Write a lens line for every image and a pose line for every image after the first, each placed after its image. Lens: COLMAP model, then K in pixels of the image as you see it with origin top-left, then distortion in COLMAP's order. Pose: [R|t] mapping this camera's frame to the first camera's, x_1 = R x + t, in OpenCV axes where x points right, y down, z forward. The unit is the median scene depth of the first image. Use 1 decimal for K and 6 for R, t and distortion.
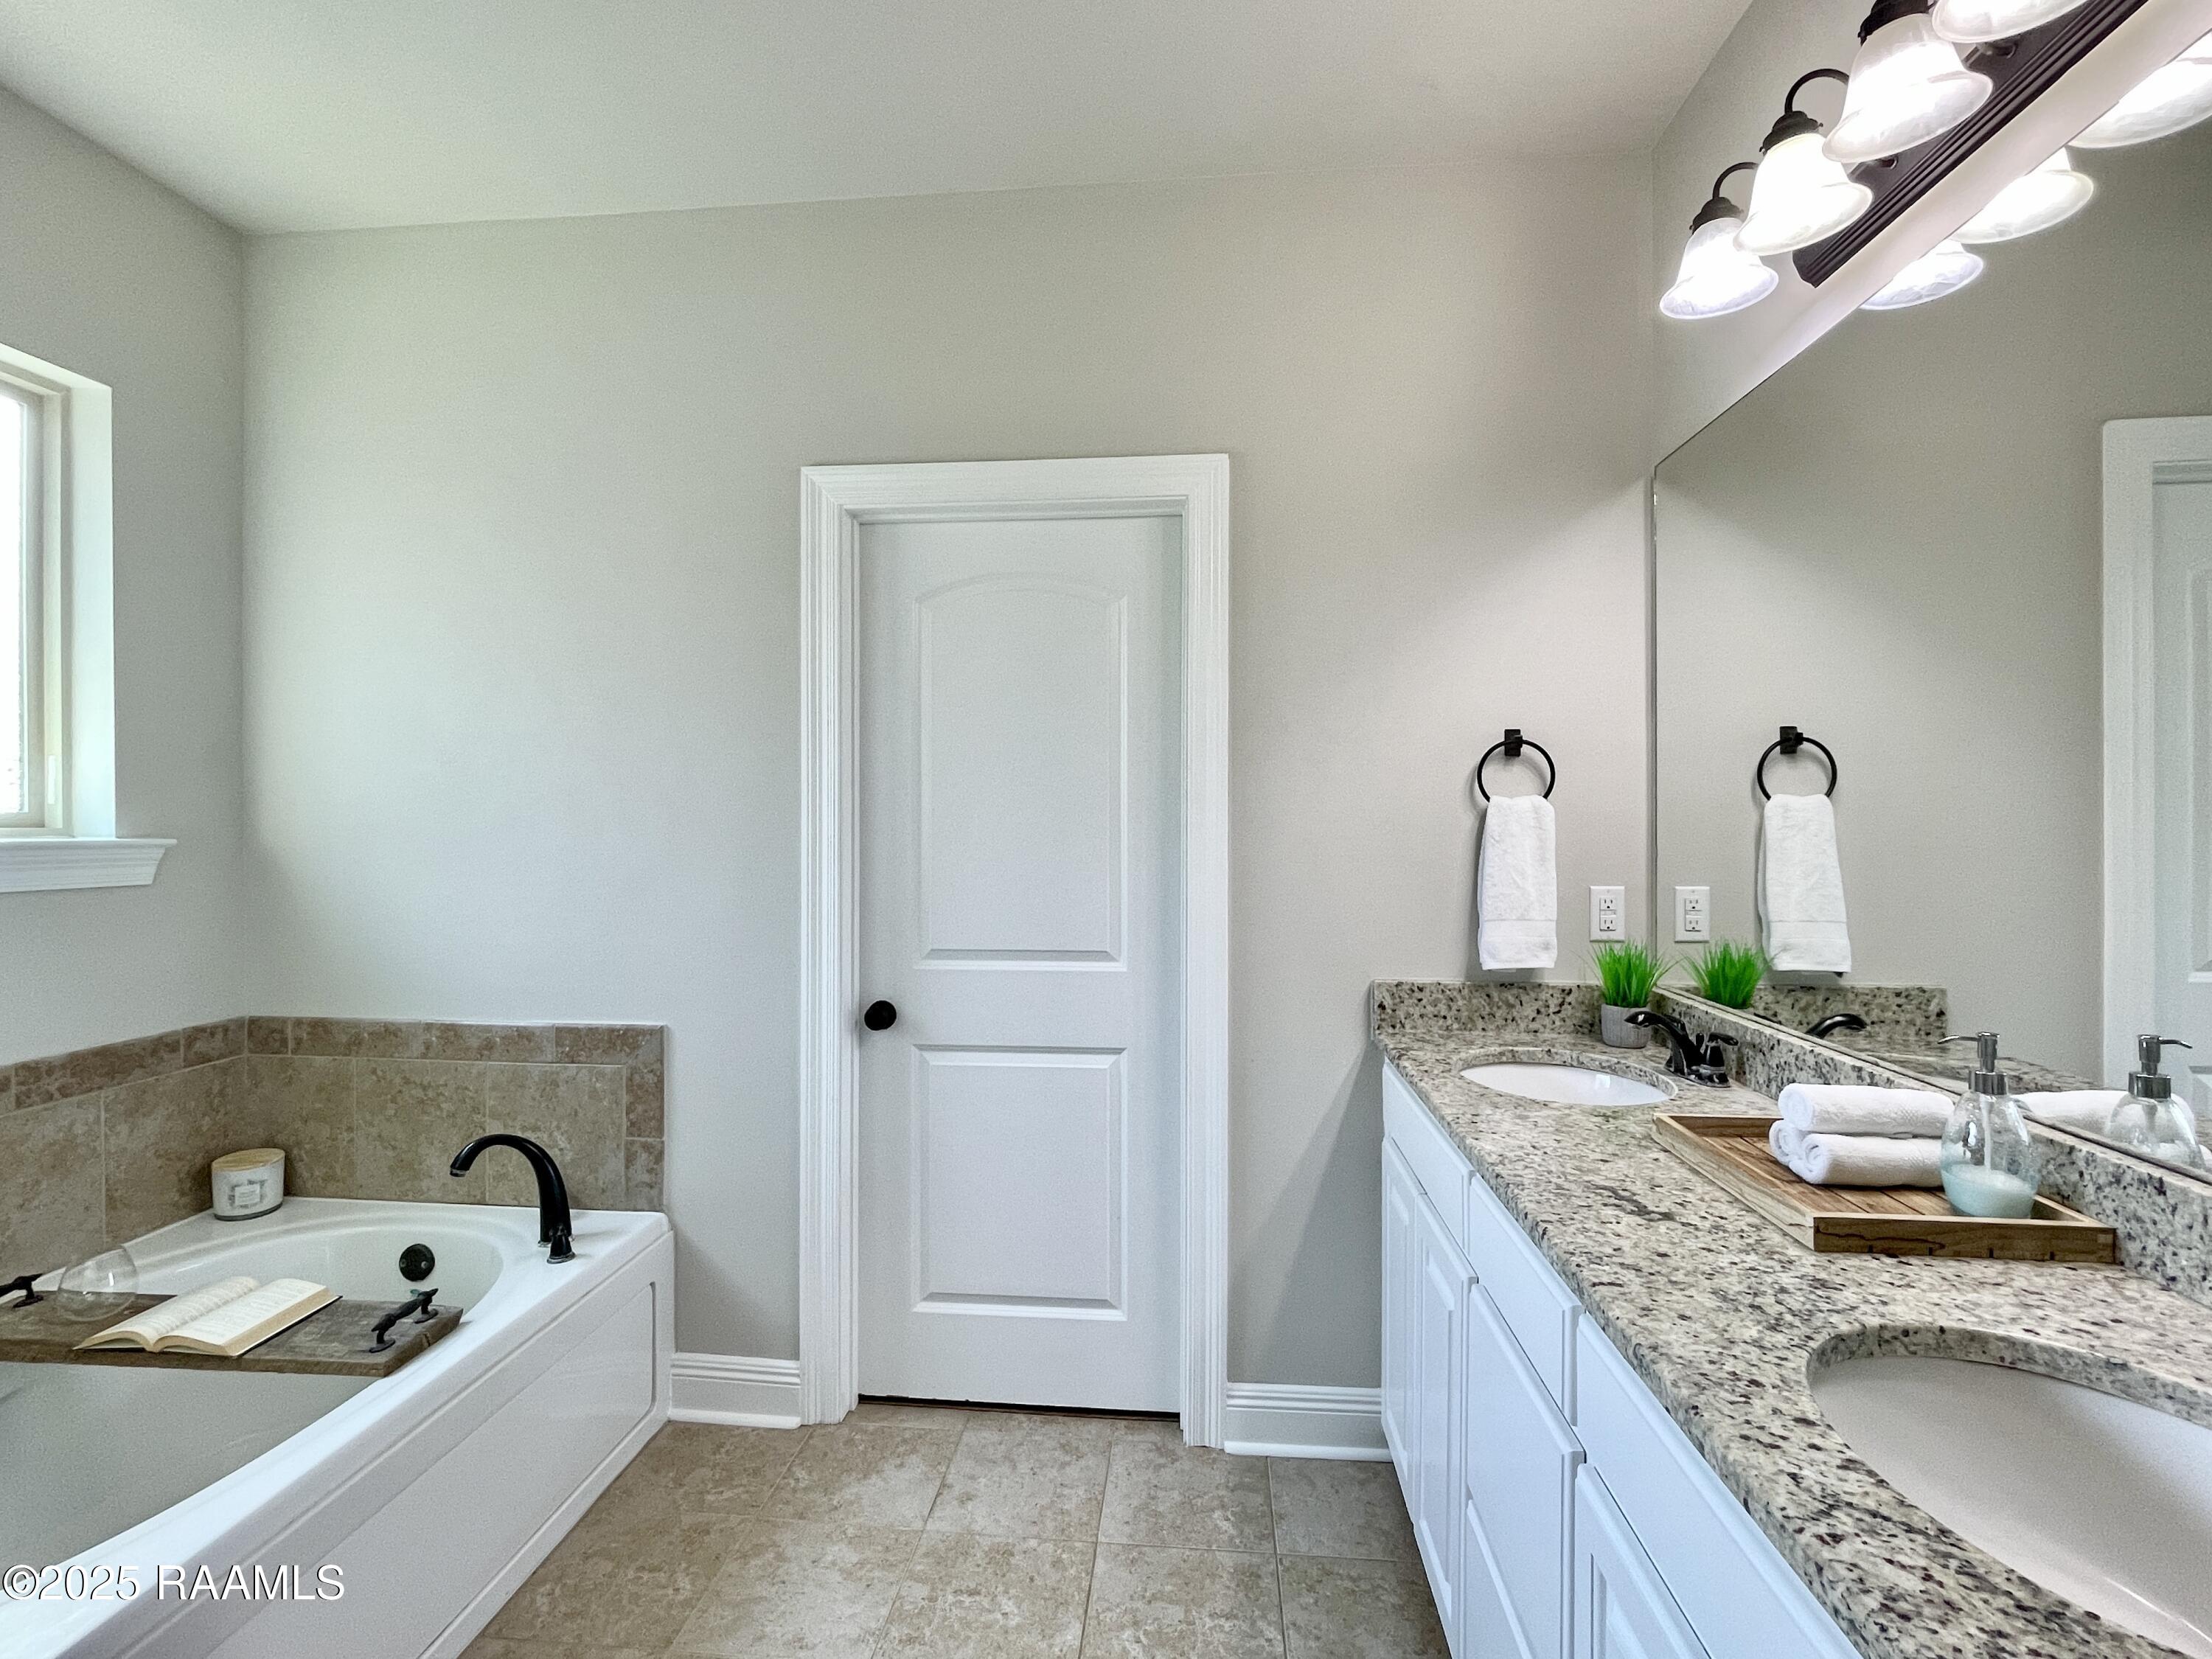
lens RADIAL K [[1061.6, 0, 1103.7], [0, 1061.6, 826.2], [0, 0, 1]] dist [-0.002064, 0.003316]
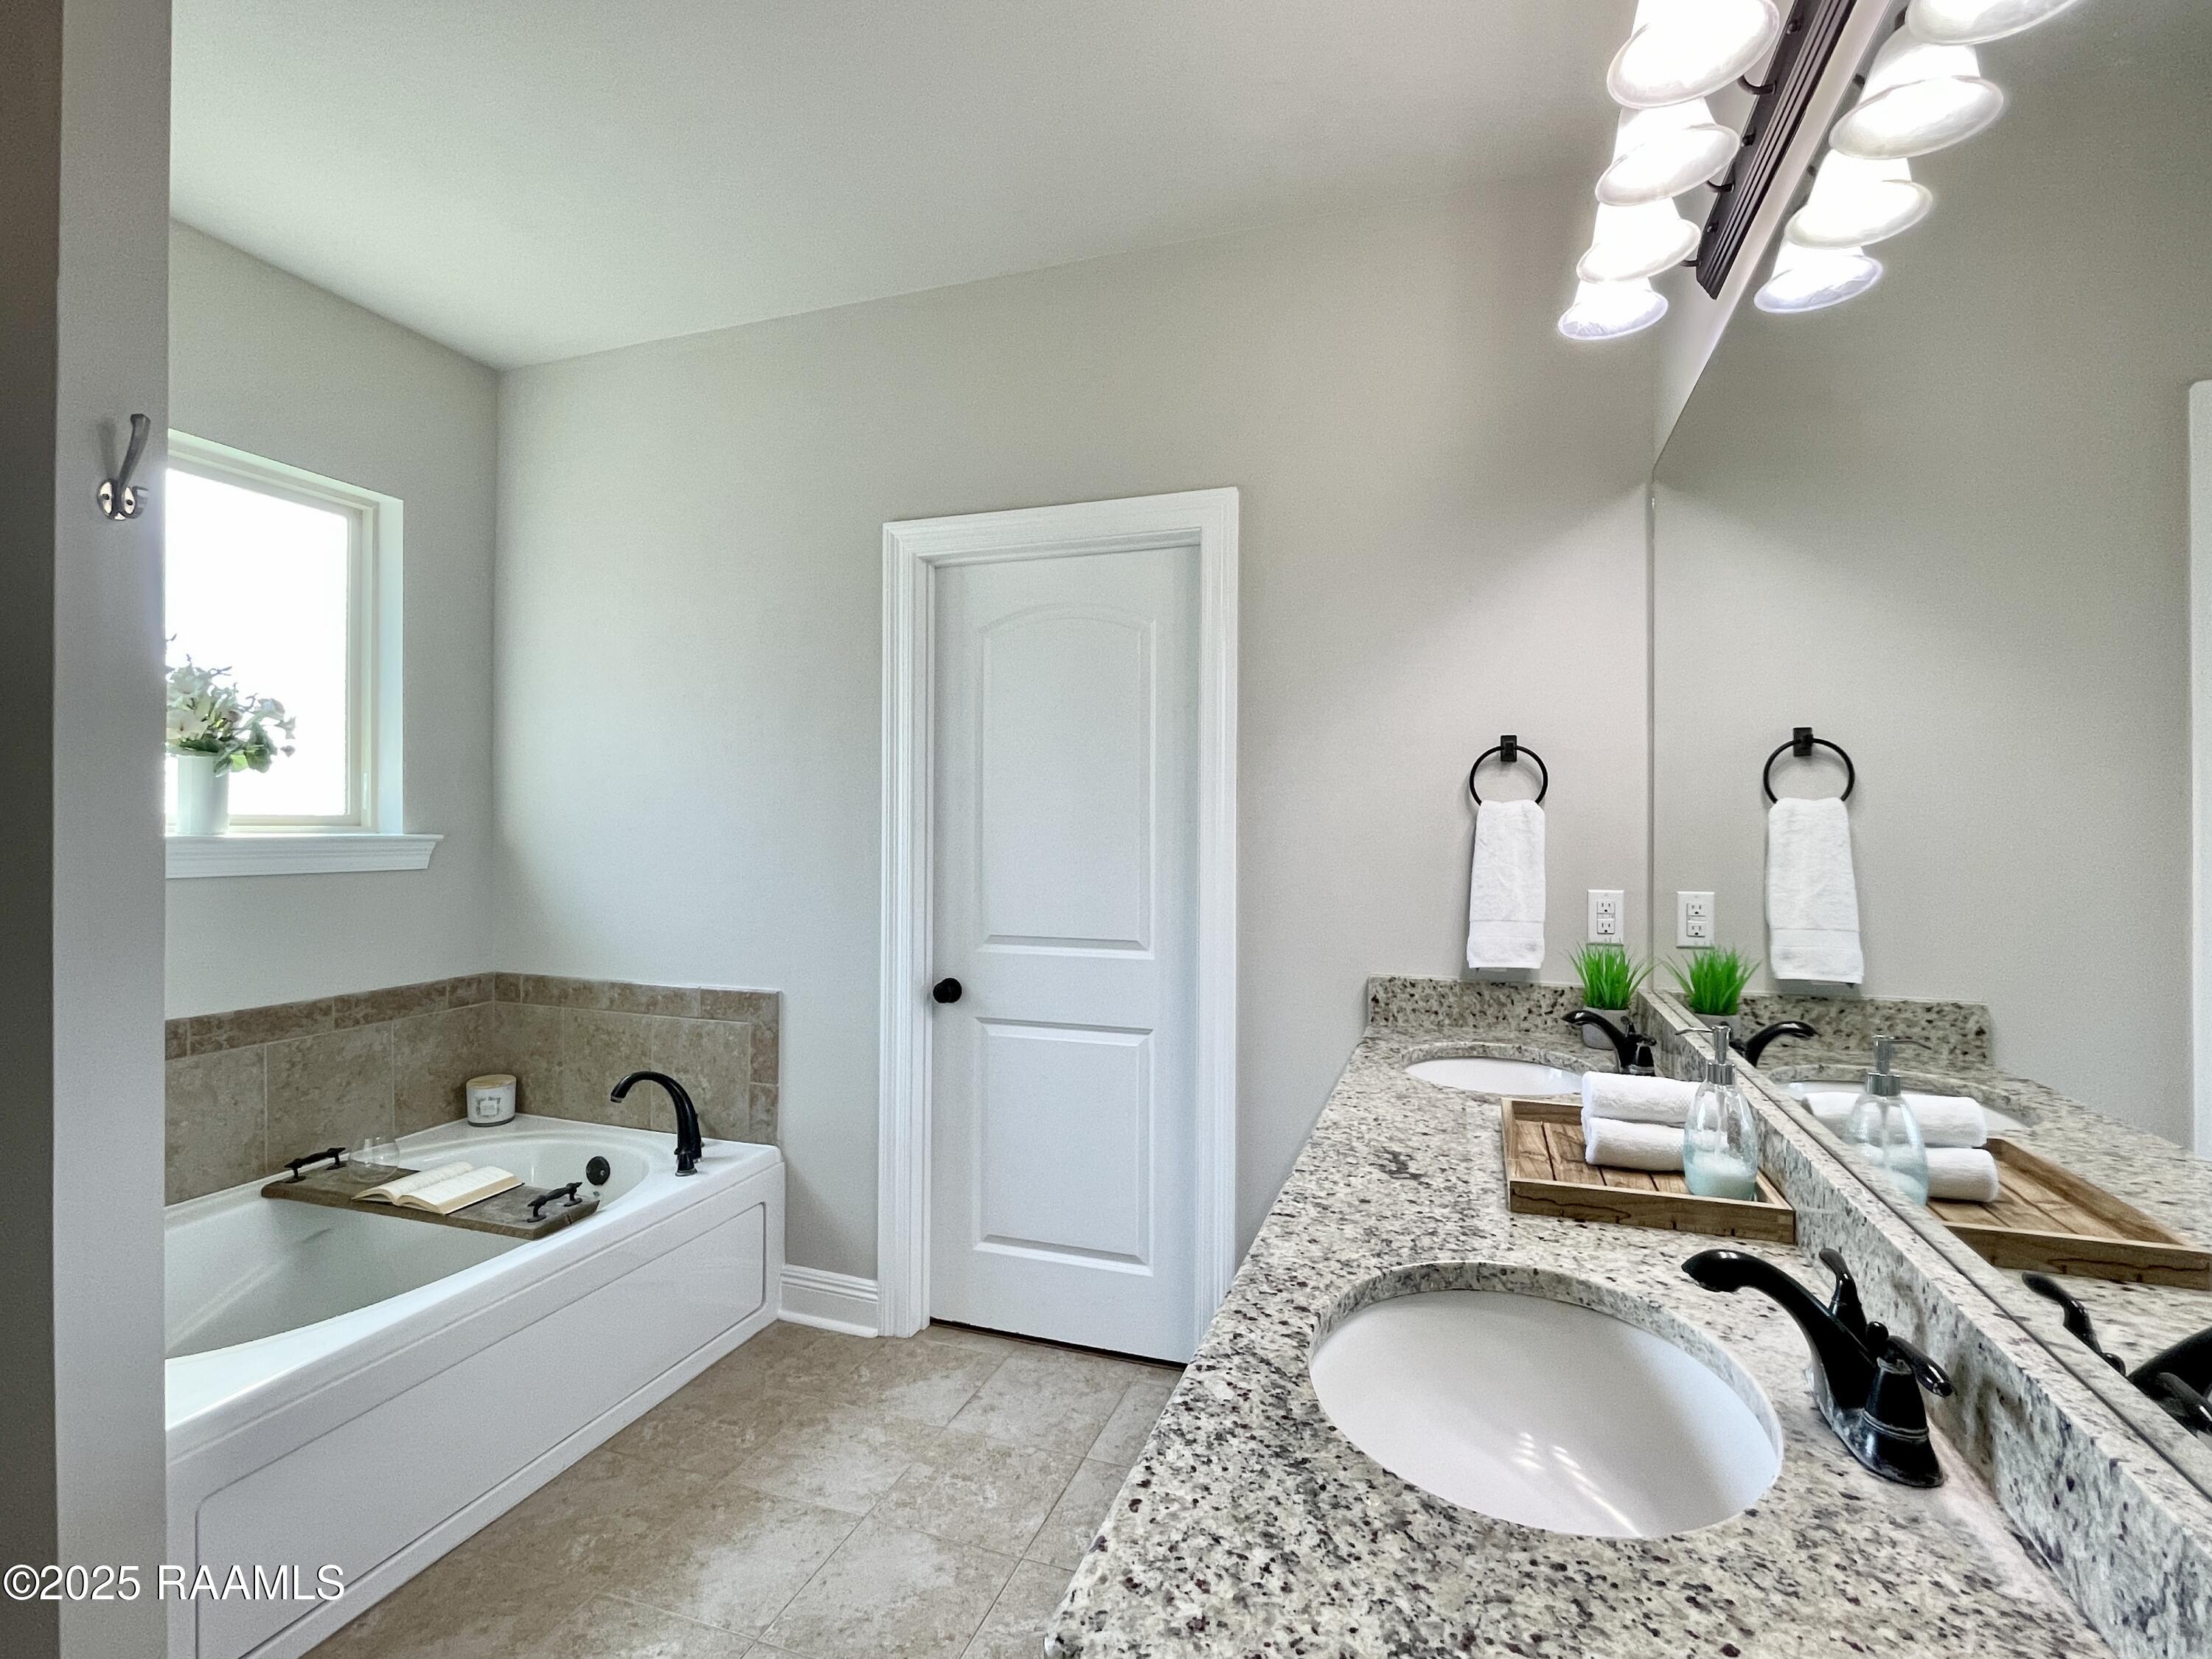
lens RADIAL K [[1061.6, 0, 1104.0], [0, 1061.6, 825.1], [0, 0, 1]] dist [-0.002064, 0.003316]
pose [[0.970268, 0.003208, -0.242012, 0.258237], [-0.004194, 0.999985, -0.003561, 0.000807], [0.241997, 0.004470, 0.970267, -0.091097]]
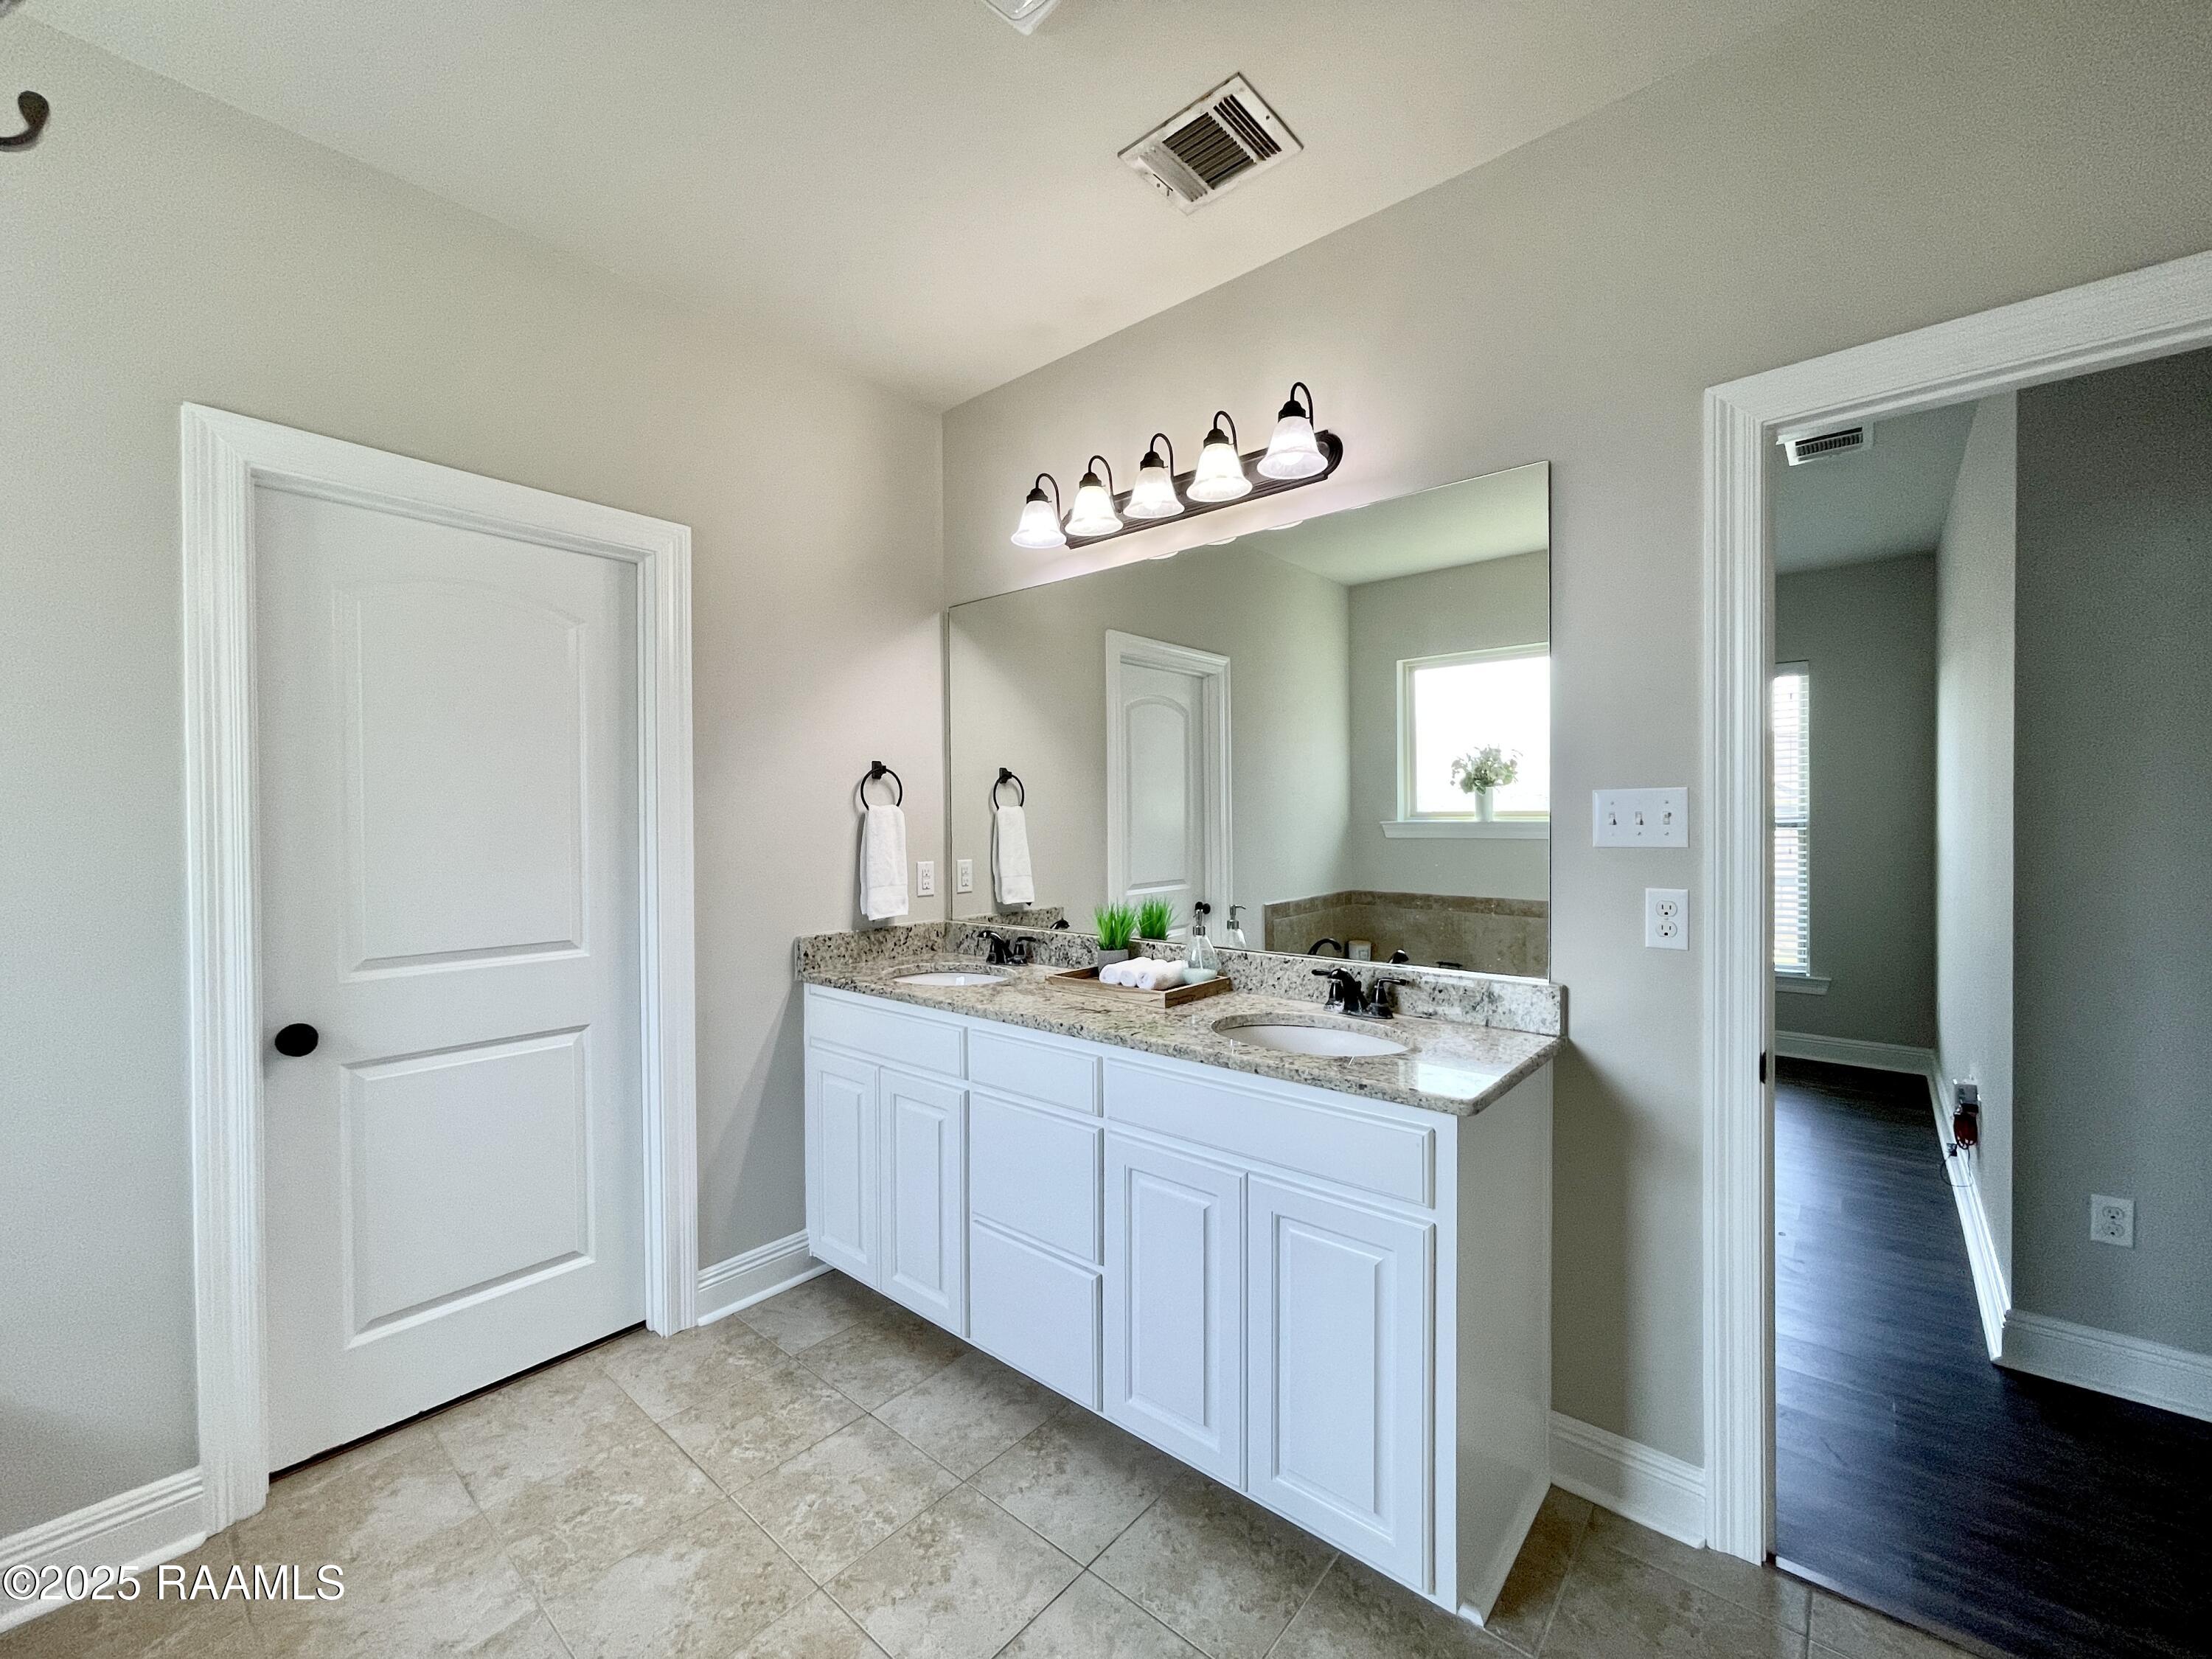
lens RADIAL K [[899.4, 0, 1083.6], [0, 899.4, 837.6], [0, 0, 1]] dist [0.019302, -0.001258]
pose [[0.589658, -0.018253, 0.807447, -0.485947], [0.011458, 0.999833, 0.014235, 0.003200], [-0.807572, 0.000858, 0.589769, 0.003180]]
